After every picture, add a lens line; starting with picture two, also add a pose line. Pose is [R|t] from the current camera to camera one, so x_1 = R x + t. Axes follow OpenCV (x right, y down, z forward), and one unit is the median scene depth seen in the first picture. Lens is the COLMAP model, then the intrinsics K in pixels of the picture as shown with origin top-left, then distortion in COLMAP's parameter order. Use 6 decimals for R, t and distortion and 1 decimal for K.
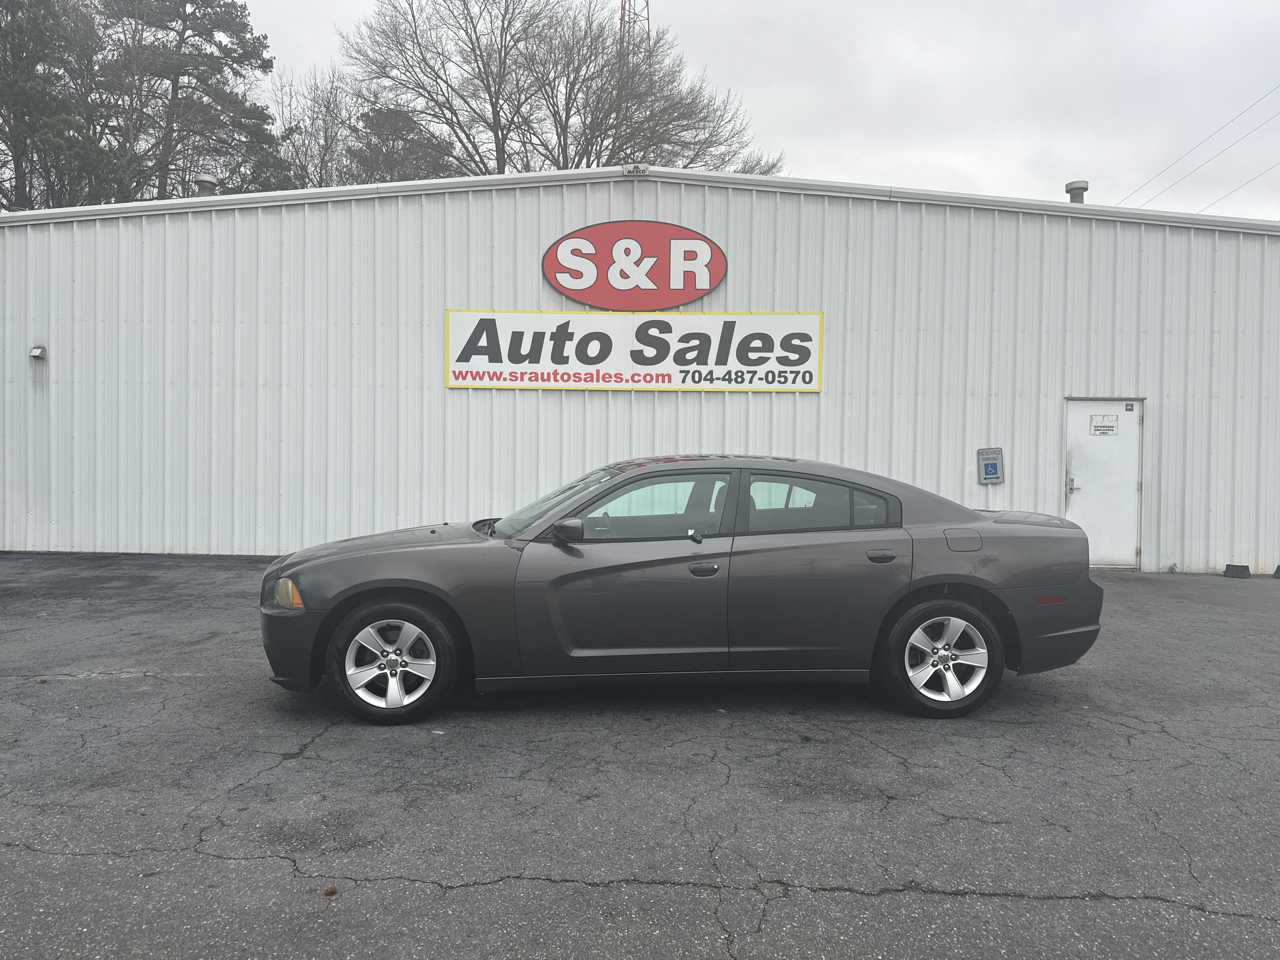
lens RADIAL K [[918.2, 0, 643.8], [0, 918.2, 486.5], [0, 0, 1]] dist [0.078630, -0.104793]
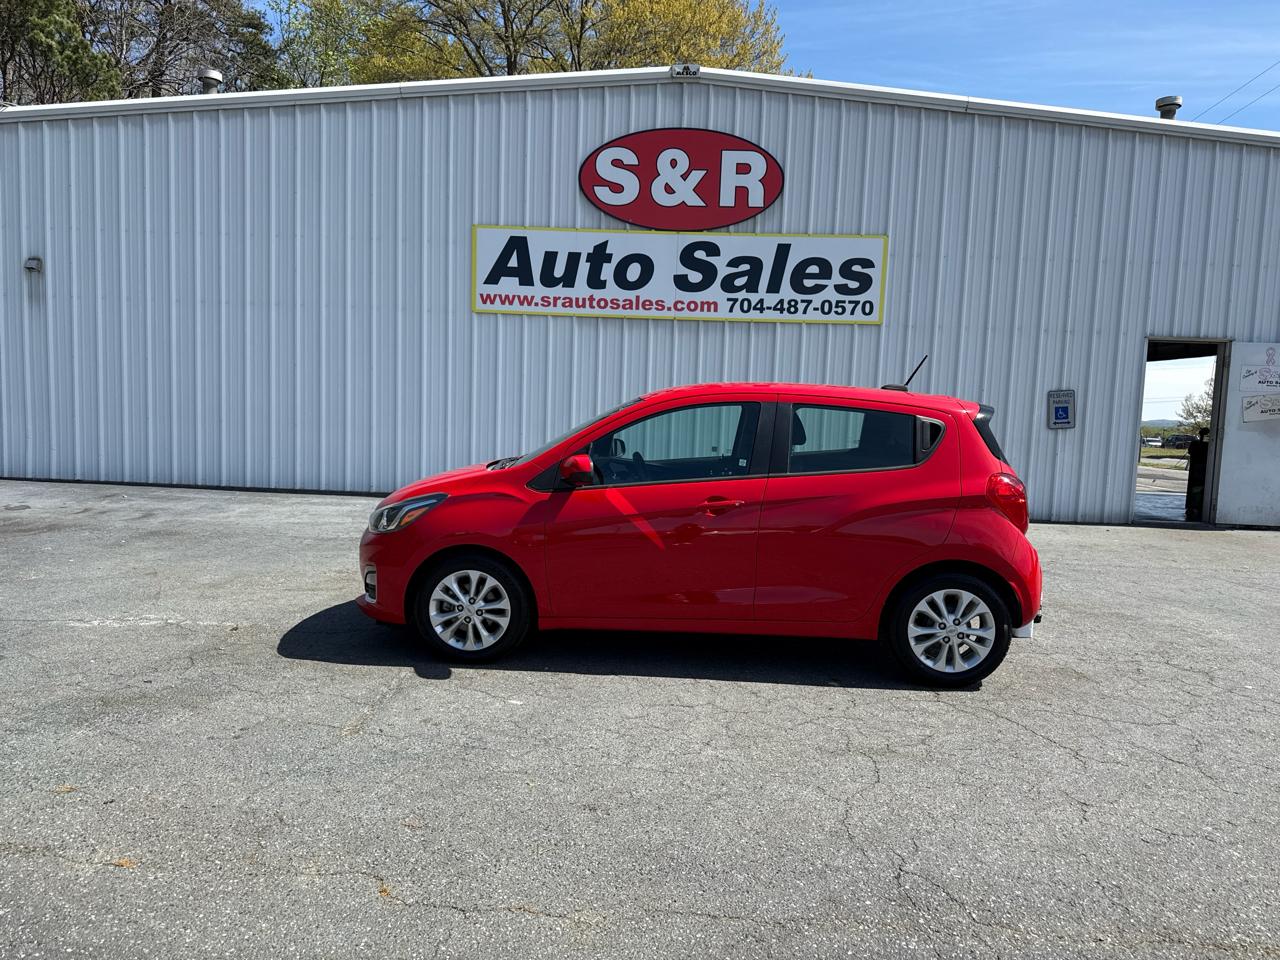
lens RADIAL K [[918.2, 0, 630.4], [0, 918.2, 501.9], [0, 0, 1]] dist [0.078630, -0.104793]
pose [[0.999727, 0.022007, -0.007839, -0.045756], [-0.021288, 0.996388, 0.082200, 0.002748], [0.009620, -0.082011, 0.996585, 0.066226]]
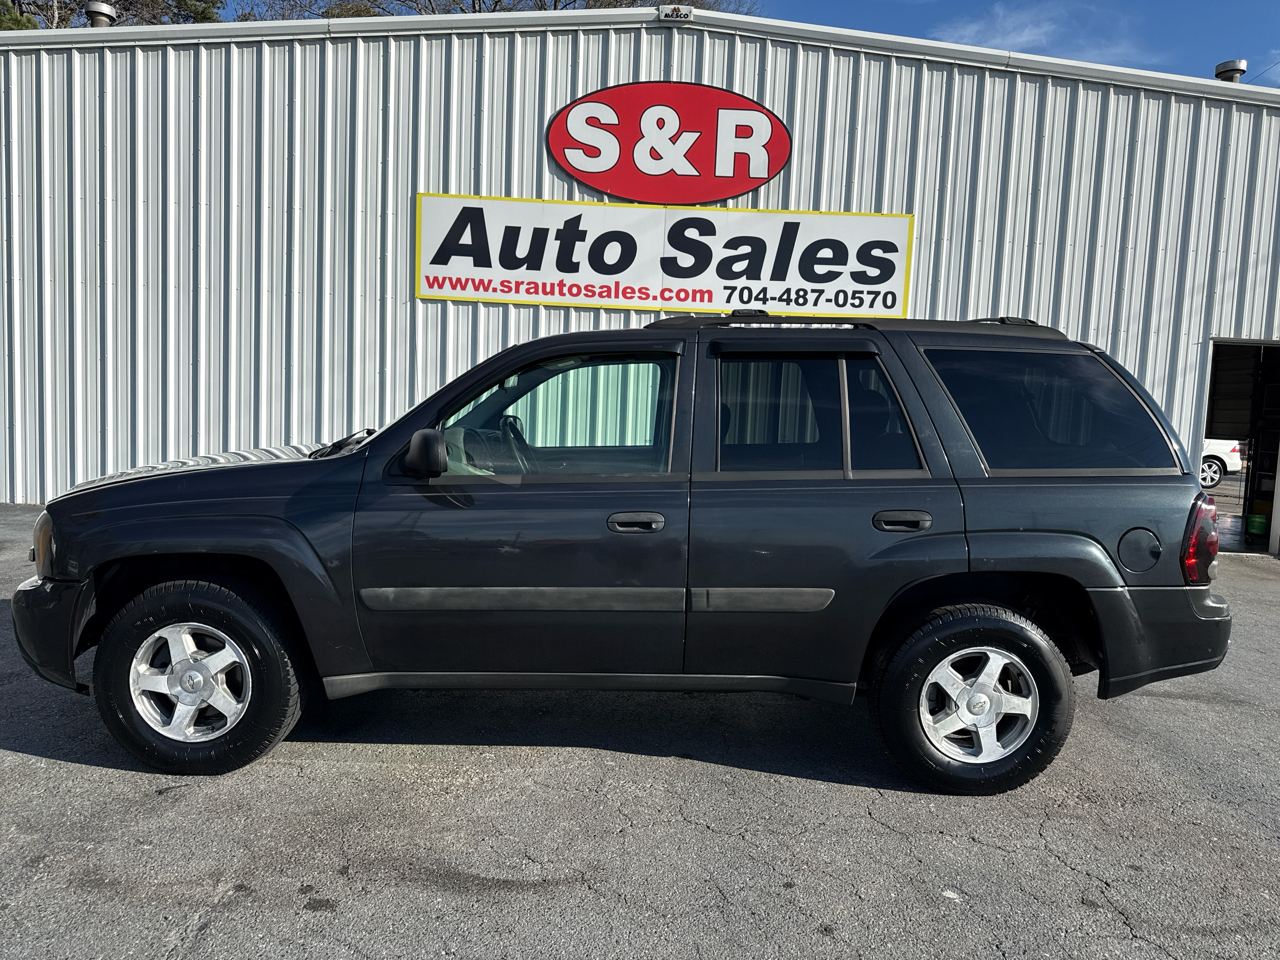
lens RADIAL K [[918.2, 0, 646.1], [0, 918.2, 492.2], [0, 0, 1]] dist [0.078630, -0.104793]
pose [[0.998959, 0.025816, 0.037597, -0.050315], [-0.028422, 0.997106, 0.070505, -0.006897], [-0.035668, -0.071501, 0.996803, 0.222409]]
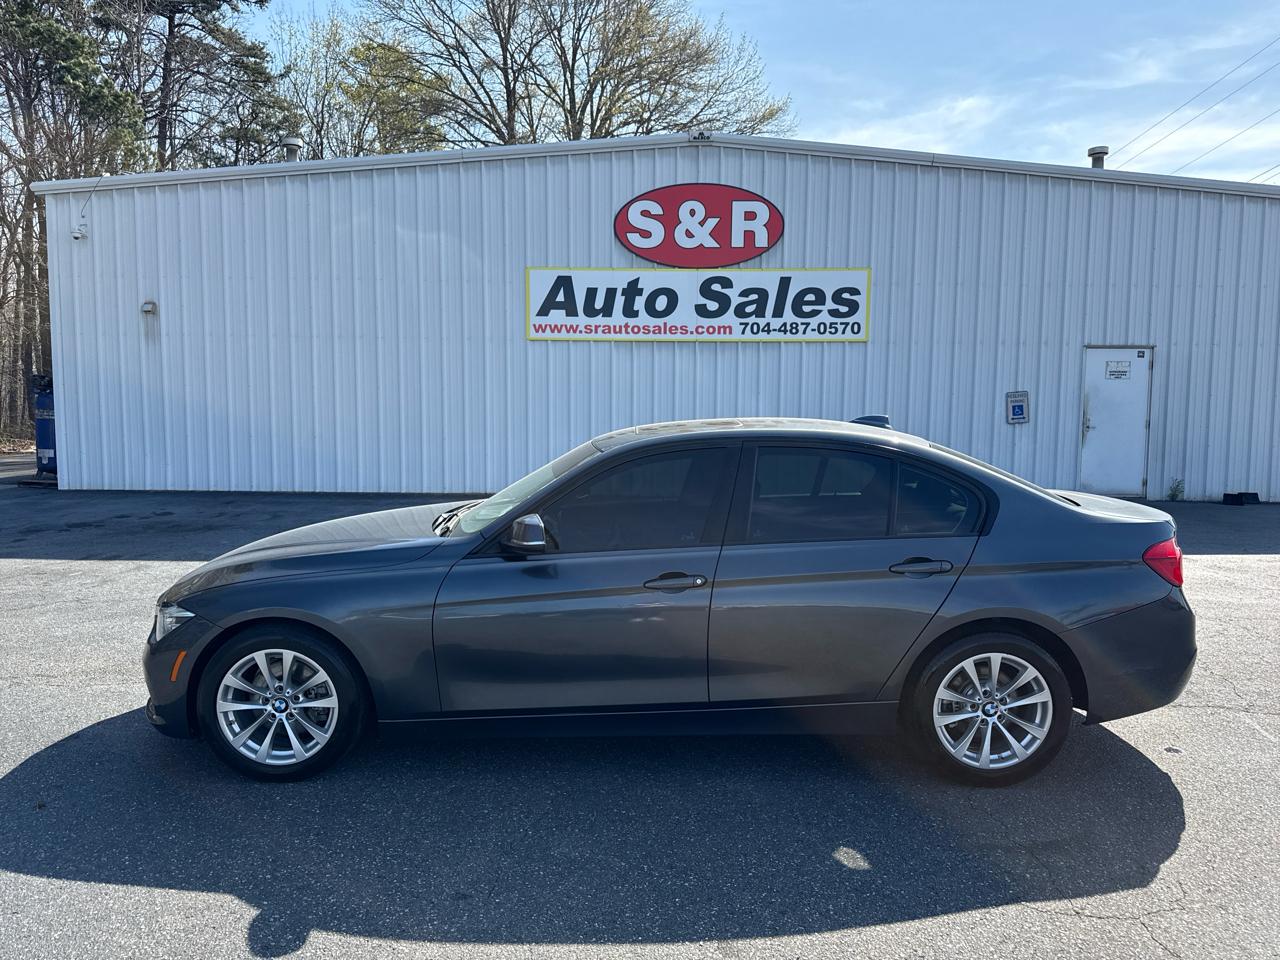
lens RADIAL K [[918.2, 0, 641.1], [0, 918.2, 497.3], [0, 0, 1]] dist [0.078630, -0.104793]
pose [[0.999713, -0.008660, 0.022320, -0.105590], [0.006927, 0.997040, 0.076572, -0.002937], [-0.022917, -0.076396, 0.996814, -0.114022]]
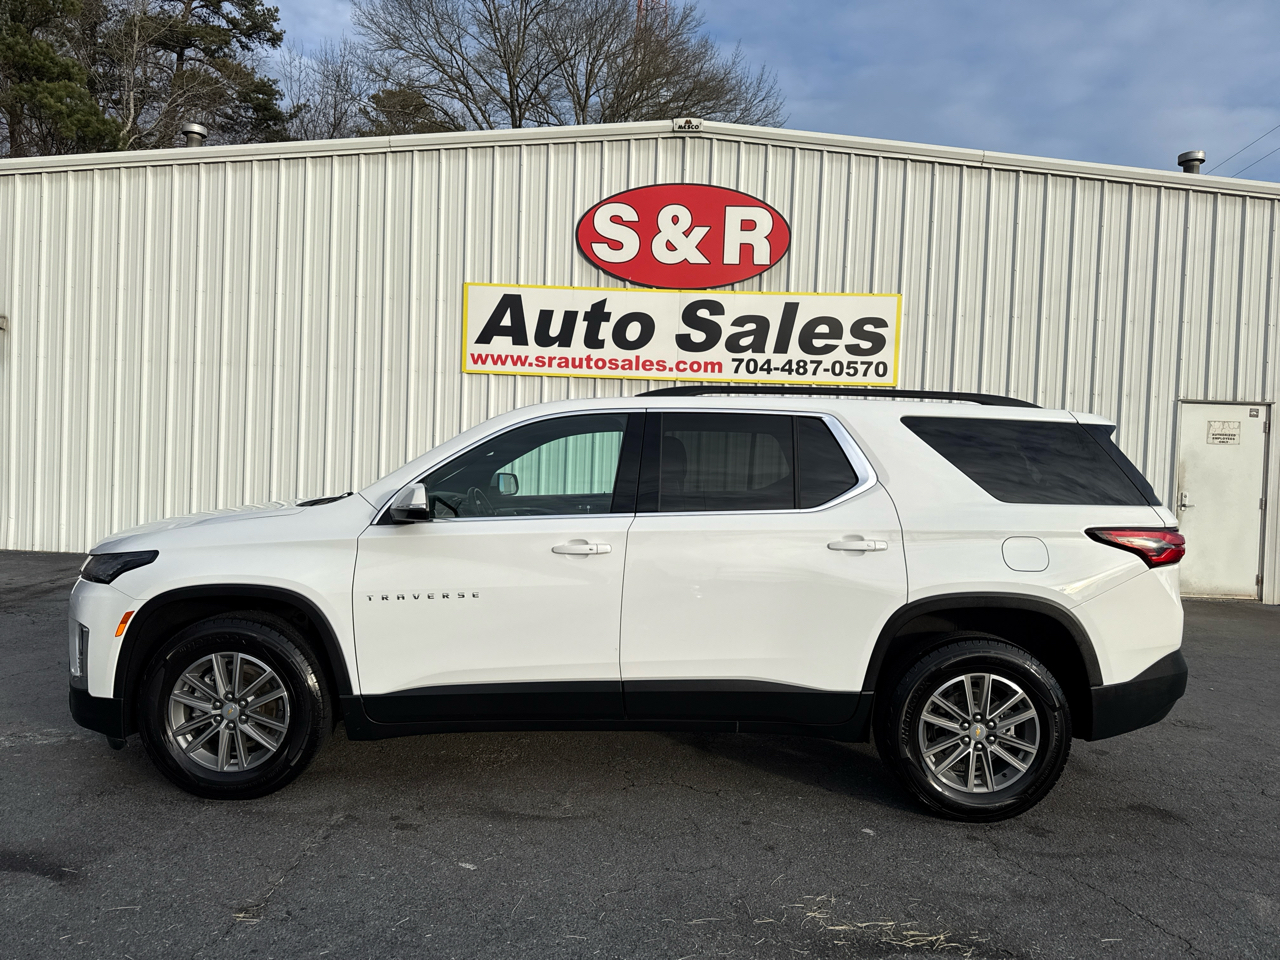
lens RADIAL K [[918.2, 0, 636.6], [0, 918.2, 486.4], [0, 0, 1]] dist [0.078630, -0.104793]
pose [[0.999693, 0.022832, -0.009653, -0.039939], [-0.022792, 0.999731, 0.004277, -0.007399], [0.009748, -0.004055, 0.999944, 0.131815]]
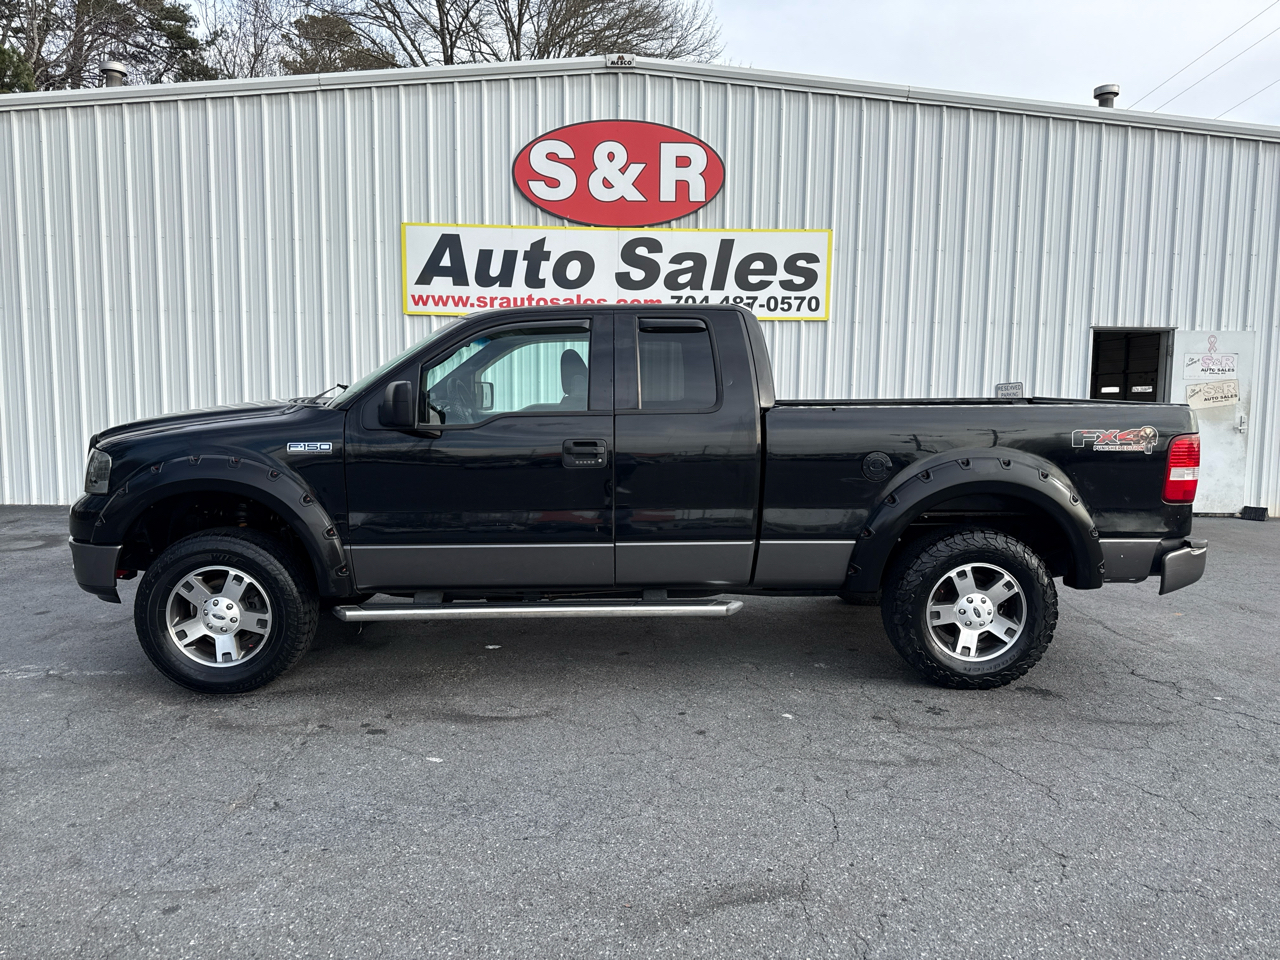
lens RADIAL K [[918.2, 0, 645.4], [0, 918.2, 496.0], [0, 0, 1]] dist [0.078630, -0.104793]
pose [[0.998475, -0.008547, 0.054534, -0.035824], [0.004148, 0.996765, 0.080270, -0.005034], [-0.055043, -0.079921, 0.995280, 0.100659]]
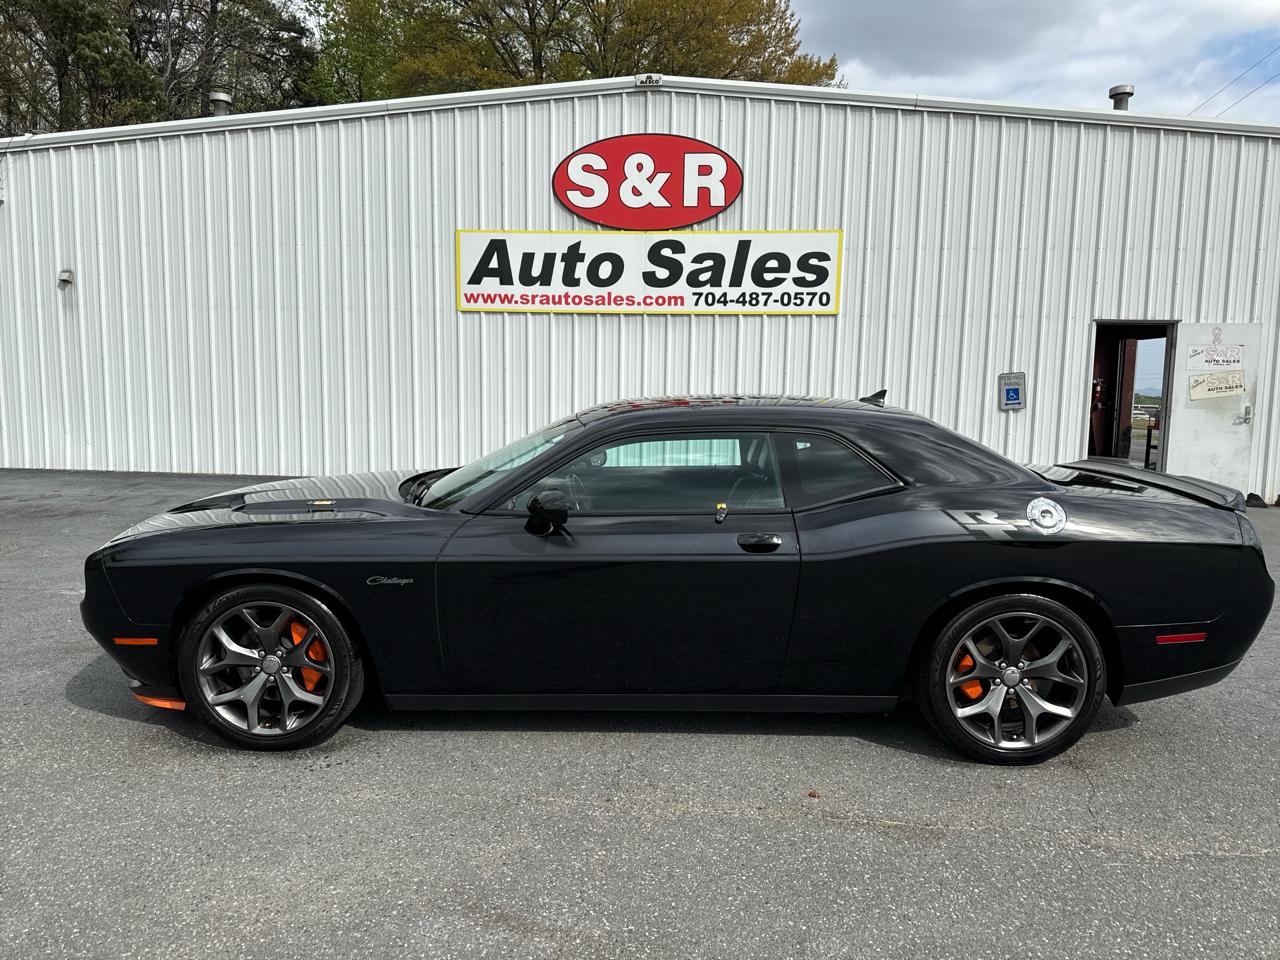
lens RADIAL K [[918.2, 0, 636.8], [0, 918.2, 497.7], [0, 0, 1]] dist [0.078630, -0.104793]
pose [[0.997838, 0.010987, -0.064800, 0.045681], [-0.004698, 0.995330, 0.096418, -0.003231], [0.065557, -0.095905, 0.993229, 0.001583]]
